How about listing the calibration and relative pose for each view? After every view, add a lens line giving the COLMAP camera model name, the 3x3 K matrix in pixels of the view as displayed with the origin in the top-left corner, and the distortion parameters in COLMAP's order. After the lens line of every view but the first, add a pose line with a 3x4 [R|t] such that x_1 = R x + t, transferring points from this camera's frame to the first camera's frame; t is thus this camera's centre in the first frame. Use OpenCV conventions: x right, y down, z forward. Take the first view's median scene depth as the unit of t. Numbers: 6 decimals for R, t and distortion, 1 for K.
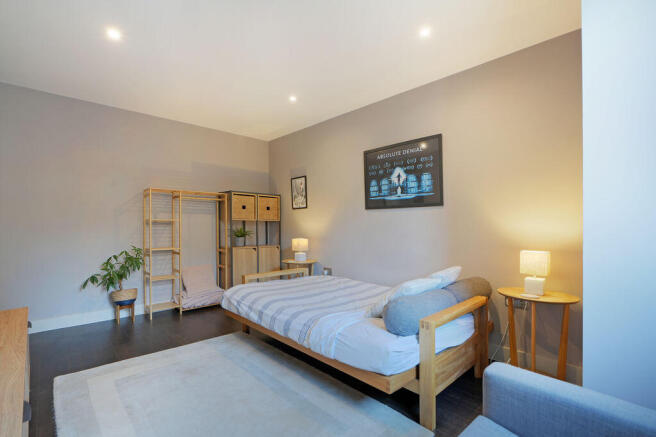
lens RADIAL K [[306.3, 0, 321.5], [0, 306.3, 219.8], [0, 0, 1]] dist [-0.002921, -0.000527]
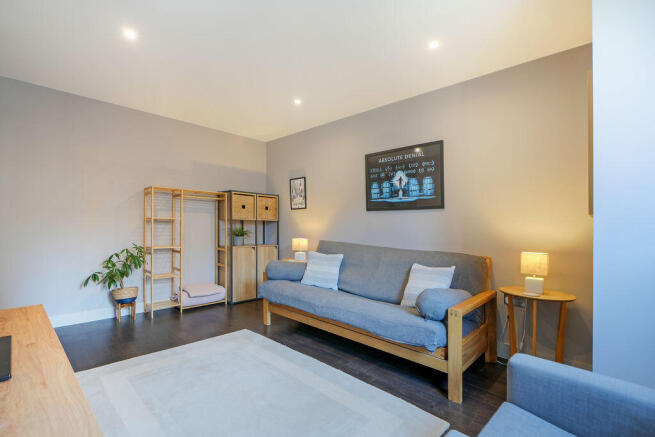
lens RADIAL K [[305.2, 0, 318.0], [0, 305.2, 217.5], [0, 0, 1]] dist [-0.001840, -0.000556]
pose [[0.998859, 0.014592, 0.045474, -0.067081], [-0.014182, 0.999856, -0.009313, 0.000265], [-0.045603, 0.008658, 0.998922, -0.020480]]
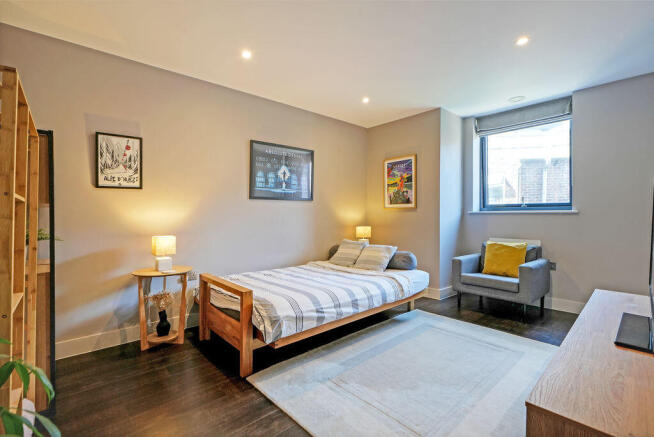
lens RADIAL K [[298.8, 0, 318.1], [0, 298.8, 212.5], [0, 0, 1]] dist [-0.001633, 0.000024]
pose [[0.028144, 0.001545, 0.999603, -0.832679], [-0.013371, 0.999910, -0.001169, 0.008341], [-0.999514, -0.013333, 0.028162, 0.774371]]
